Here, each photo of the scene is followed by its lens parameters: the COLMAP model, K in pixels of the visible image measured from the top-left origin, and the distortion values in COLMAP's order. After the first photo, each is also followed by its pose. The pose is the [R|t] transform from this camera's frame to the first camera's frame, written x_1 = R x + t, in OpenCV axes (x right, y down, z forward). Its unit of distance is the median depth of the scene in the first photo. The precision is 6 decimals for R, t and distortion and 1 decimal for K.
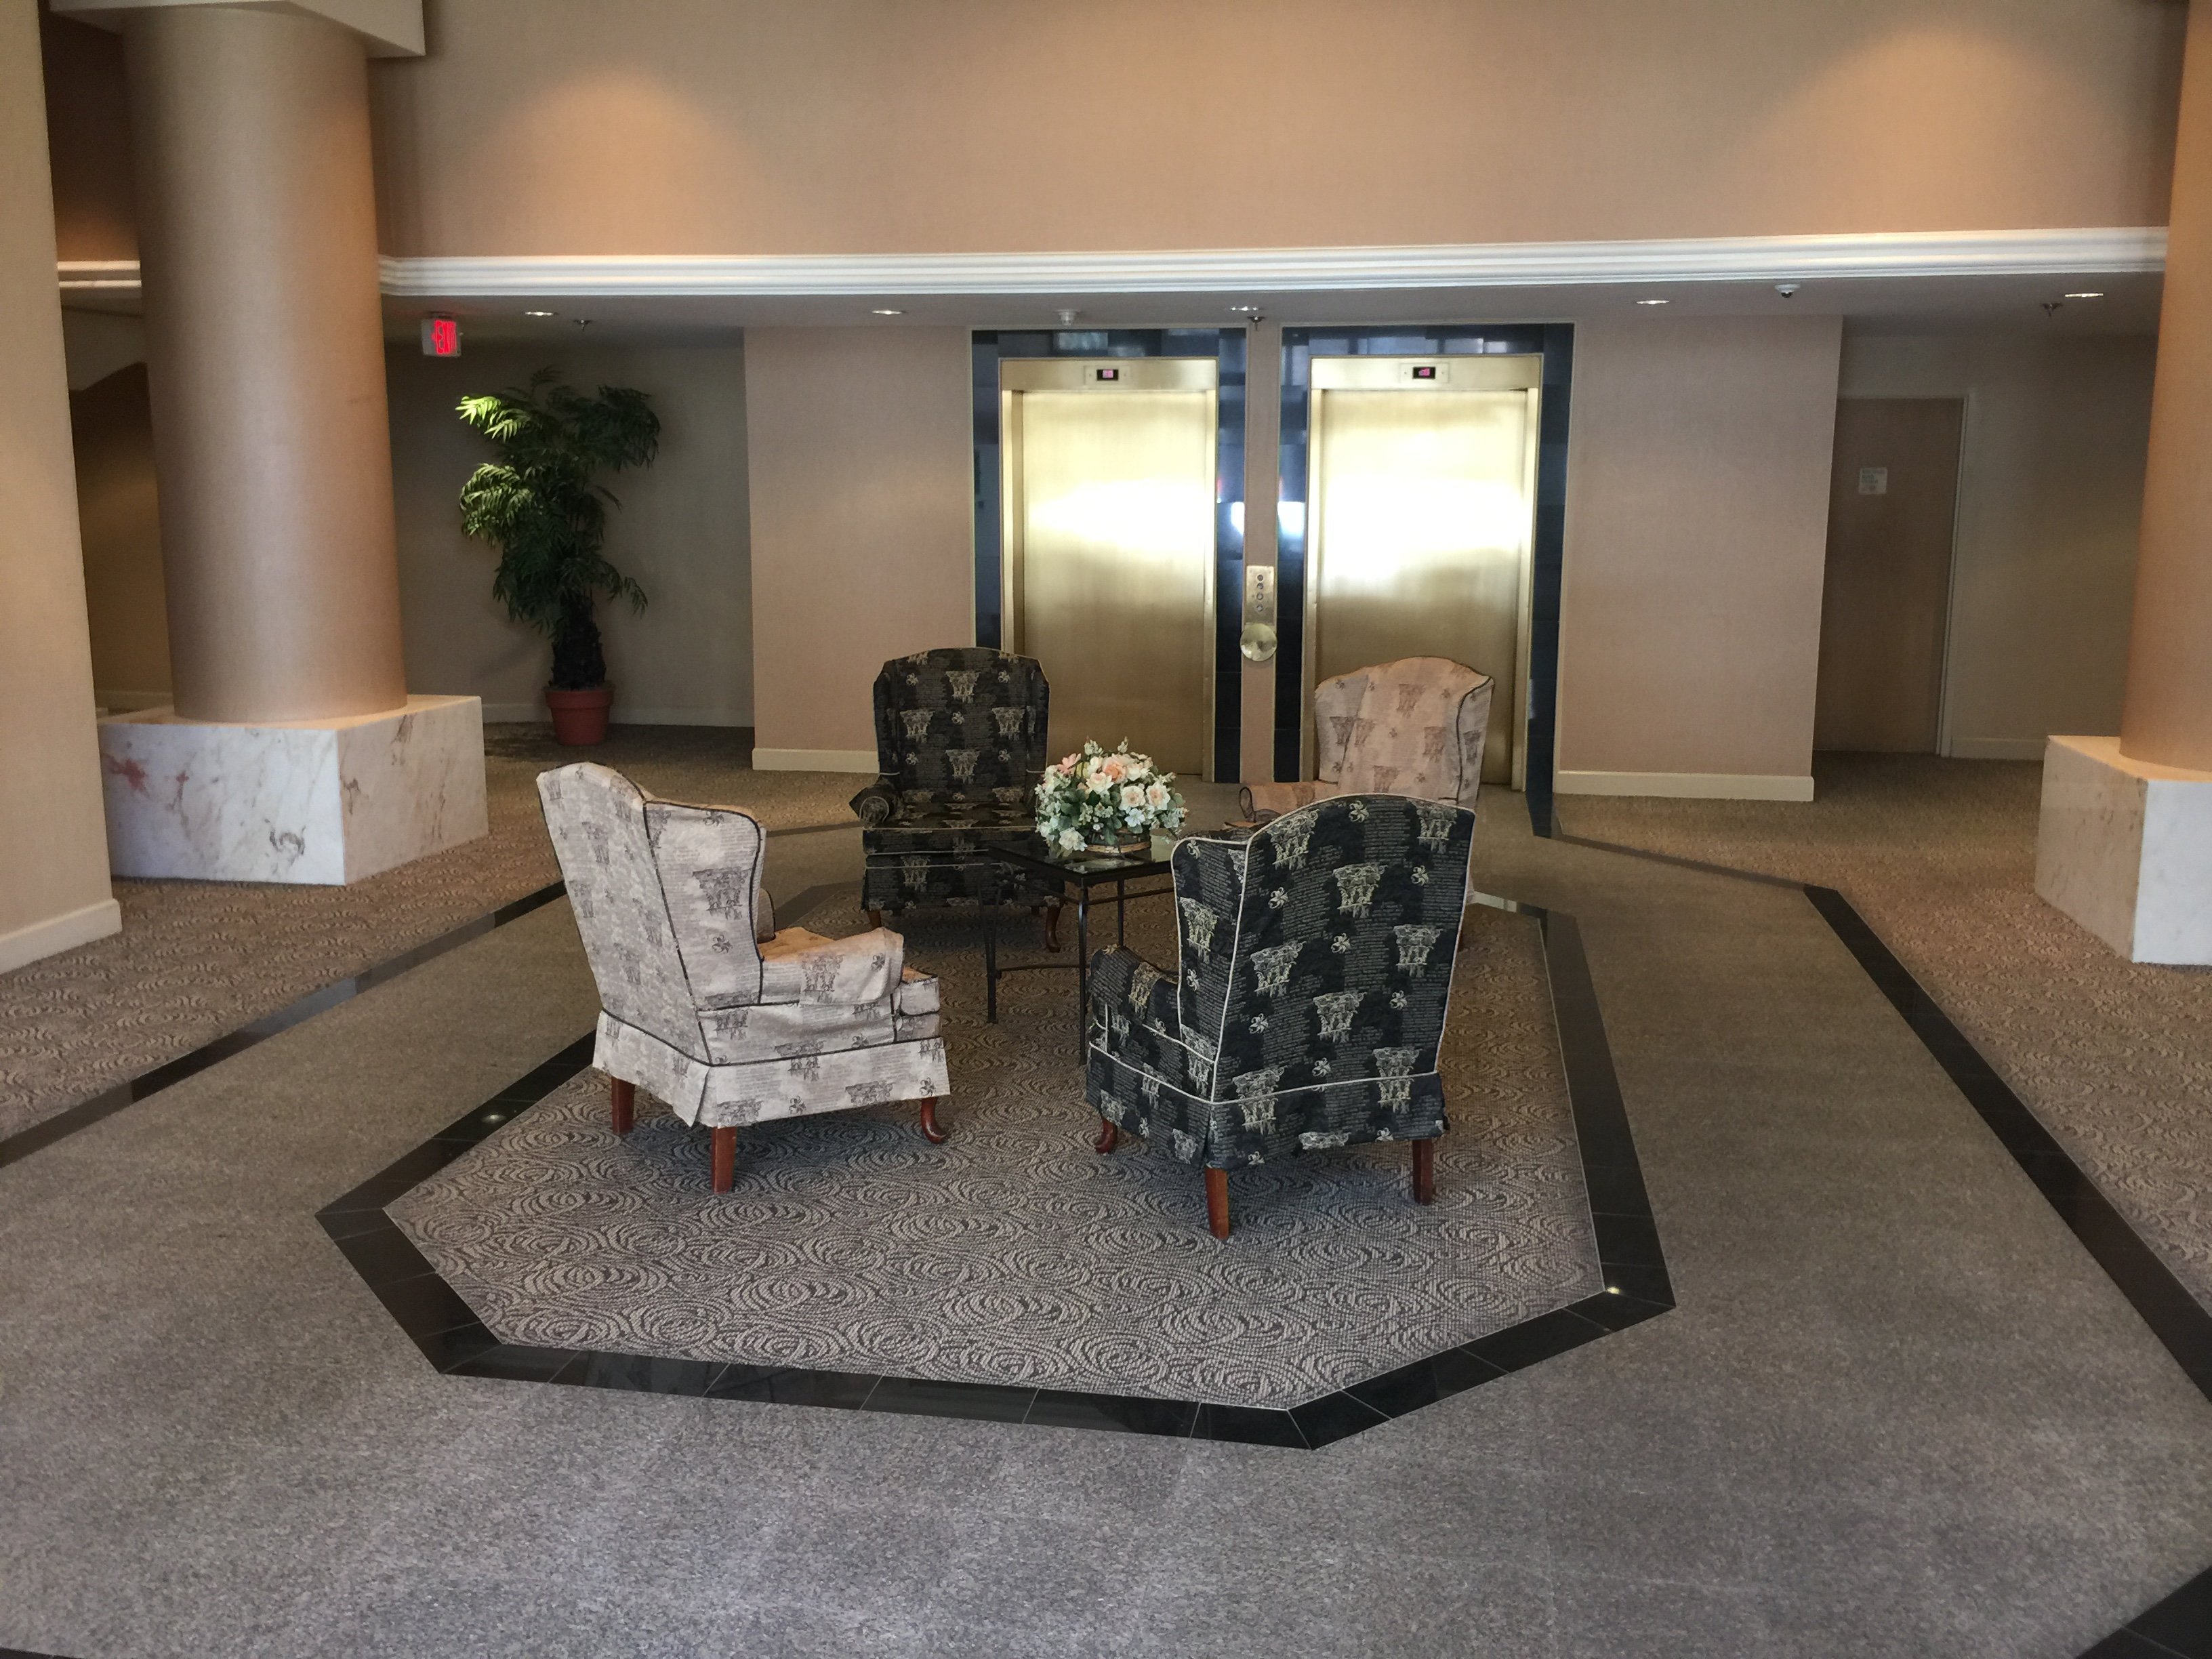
lens RADIAL K [[1905.7, 0, 1134.2], [0, 1905.7, 717.9], [0, 0, 1]] dist [0.110007, 0.002283]
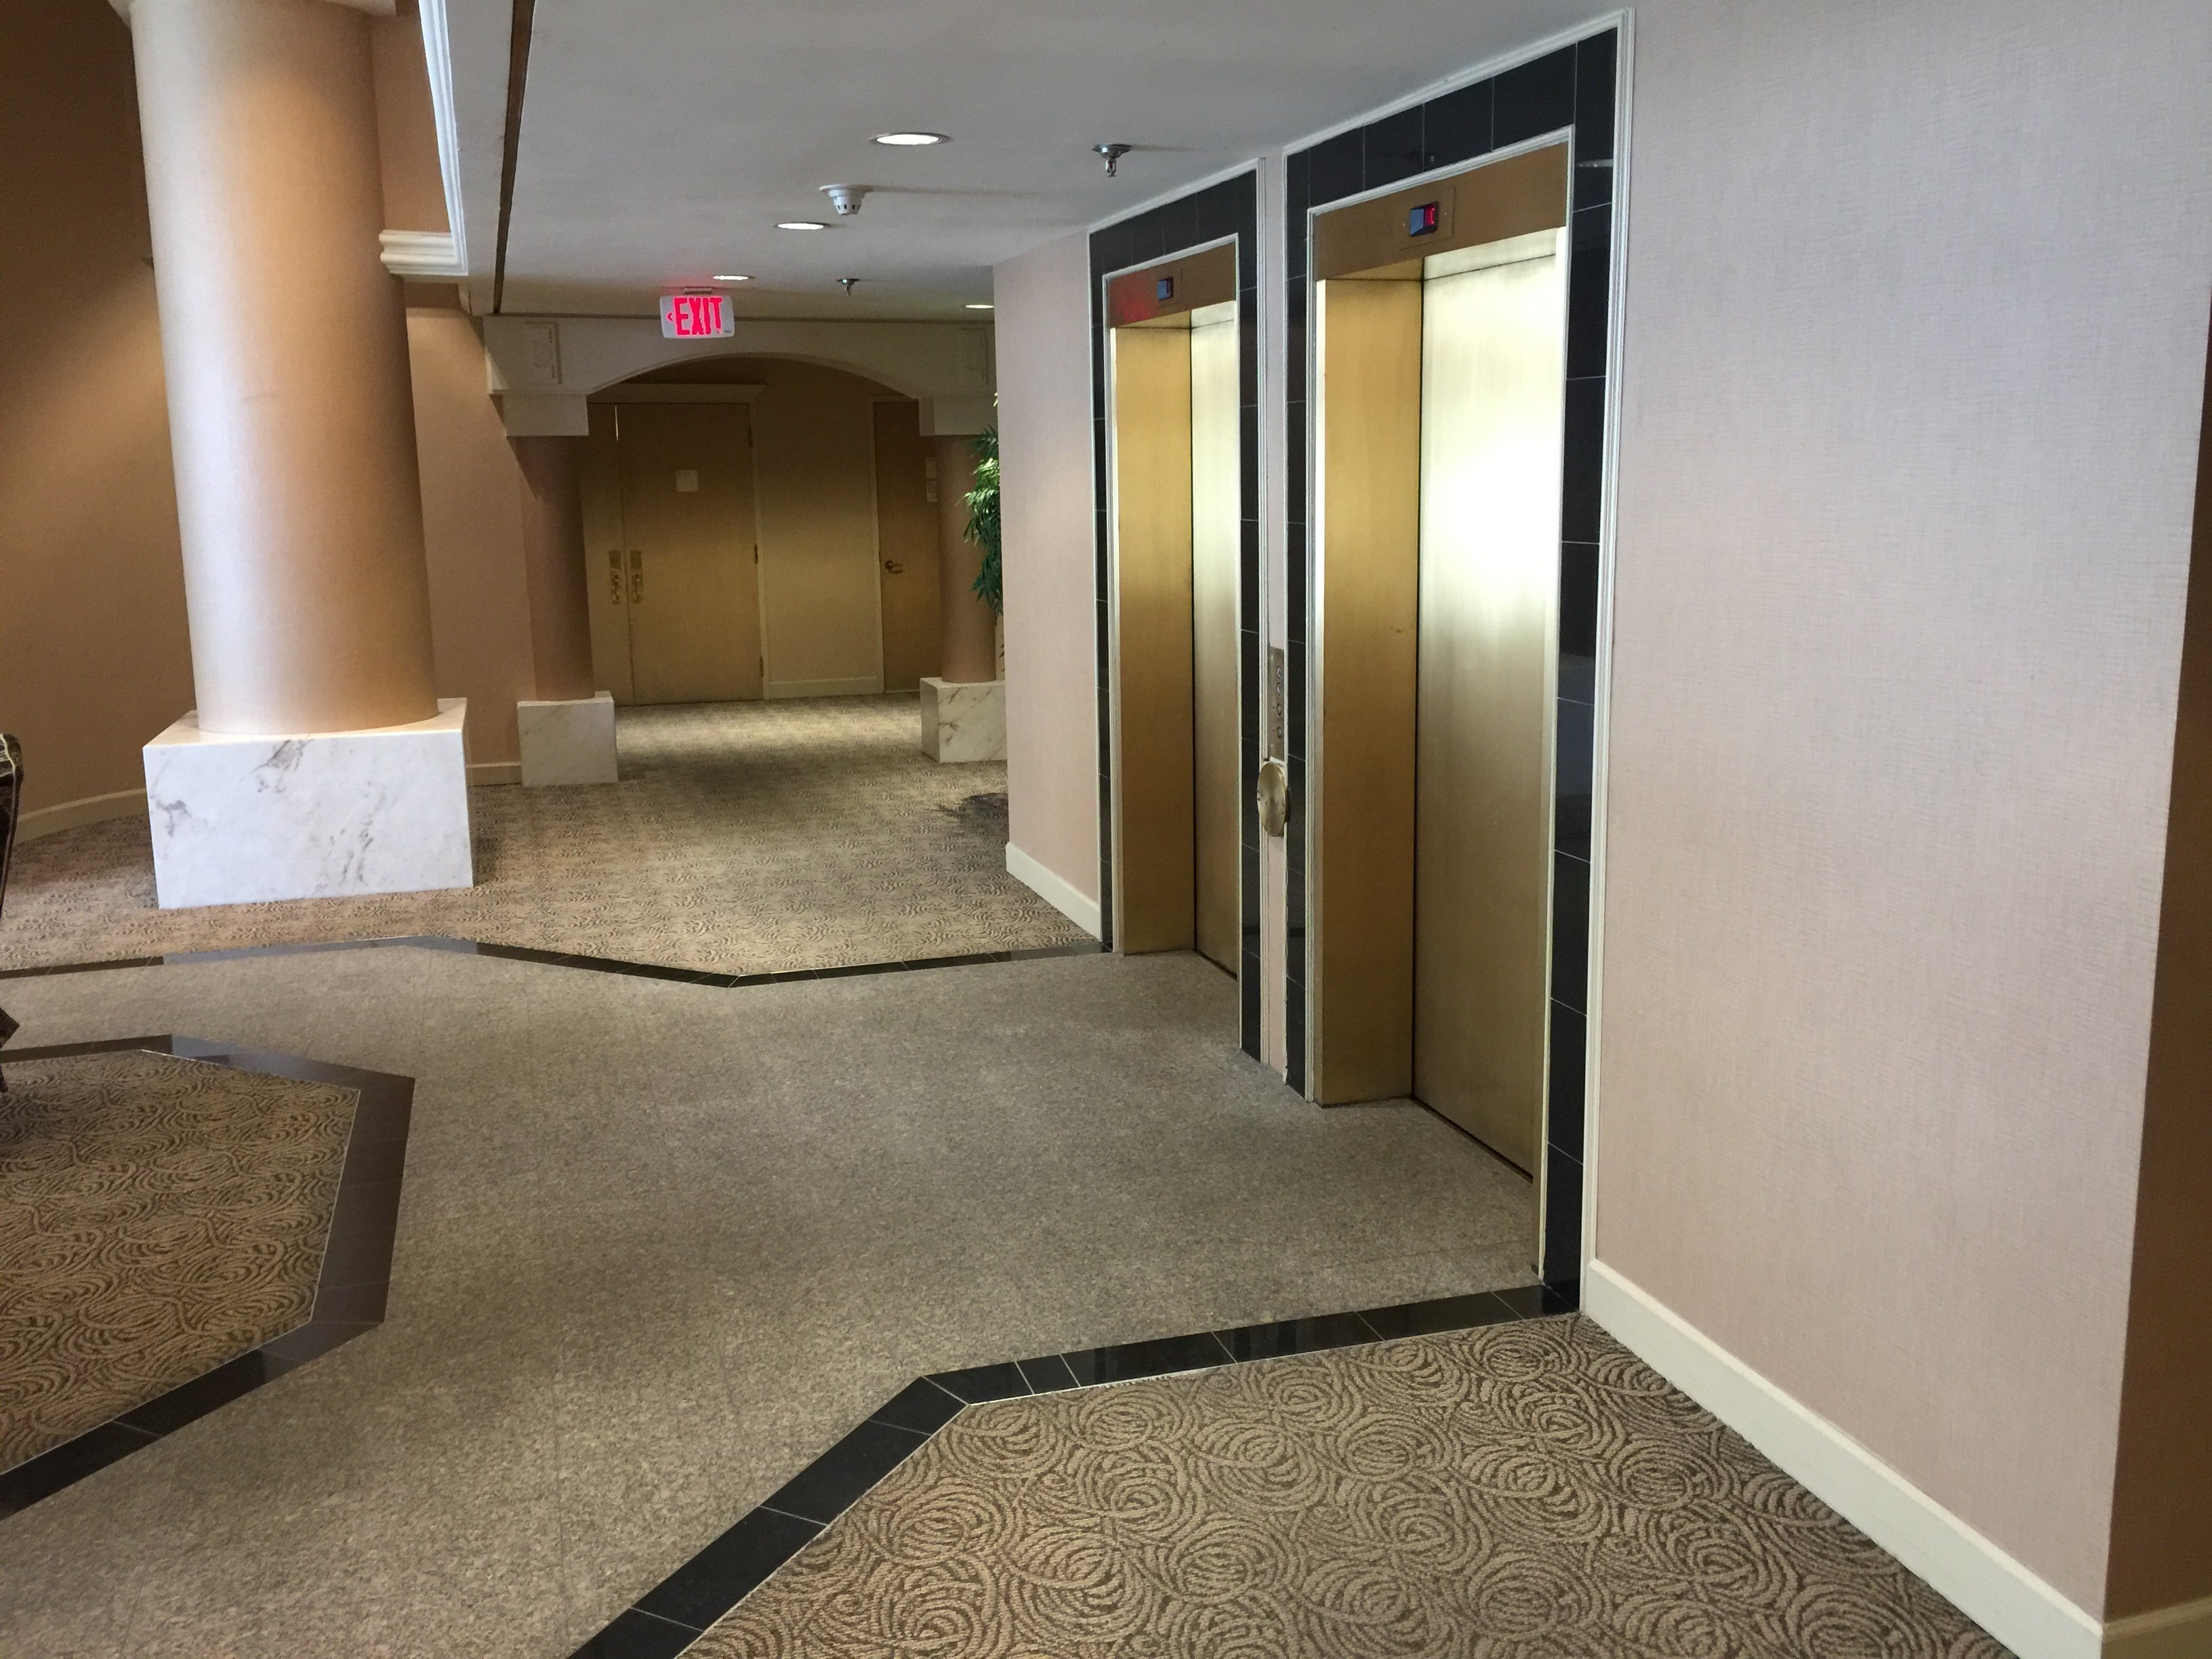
lens RADIAL K [[1895.0, 0, 1119.4], [0, 1895.0, 790.9], [0, 0, 1]] dist [0.094683, -0.119172]
pose [[0.466556, 0.146450, -0.872283, 0.585594], [-0.101202, 0.988559, 0.111843, -0.115401], [0.878683, 0.036096, 0.476040, 0.879069]]
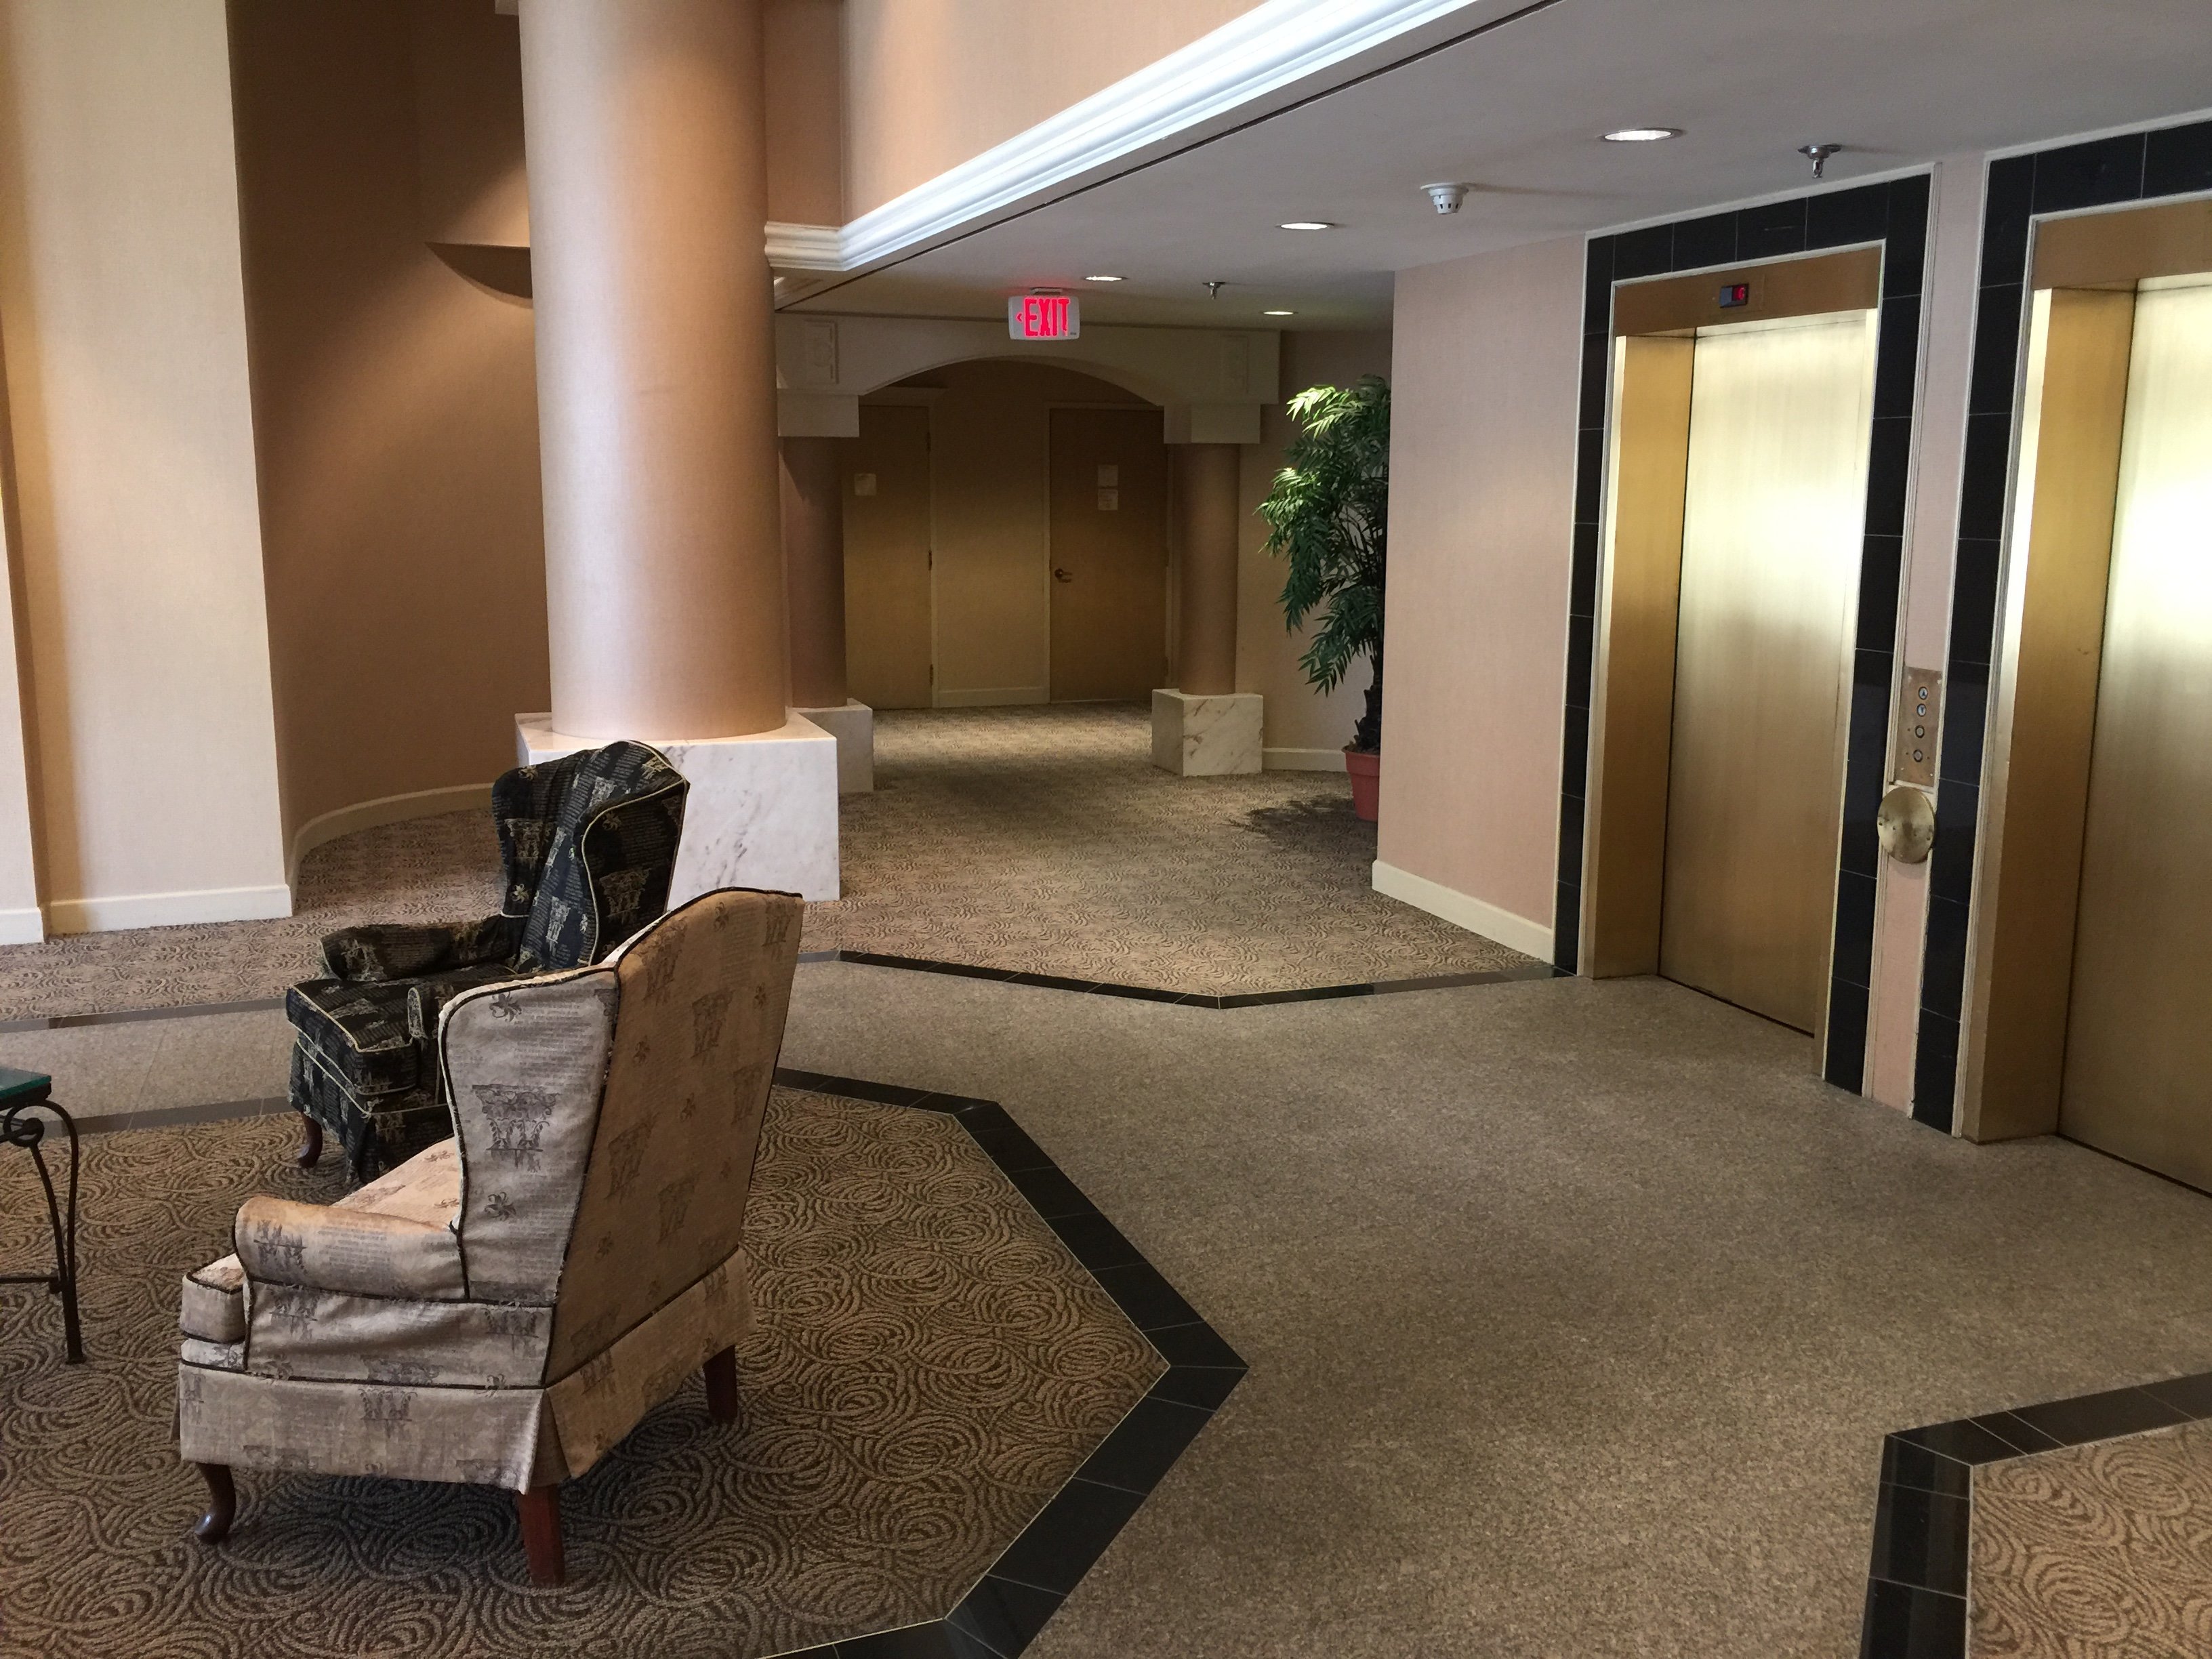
lens RADIAL K [[1895.0, 0, 1119.4], [0, 1895.0, 790.9], [0, 0, 1]] dist [0.094683, -0.119172]
pose [[0.508743, 0.147191, -0.848242, 0.456837], [-0.118918, 0.987846, 0.100093, -0.090185], [0.852666, 0.049950, 0.520064, 0.694464]]
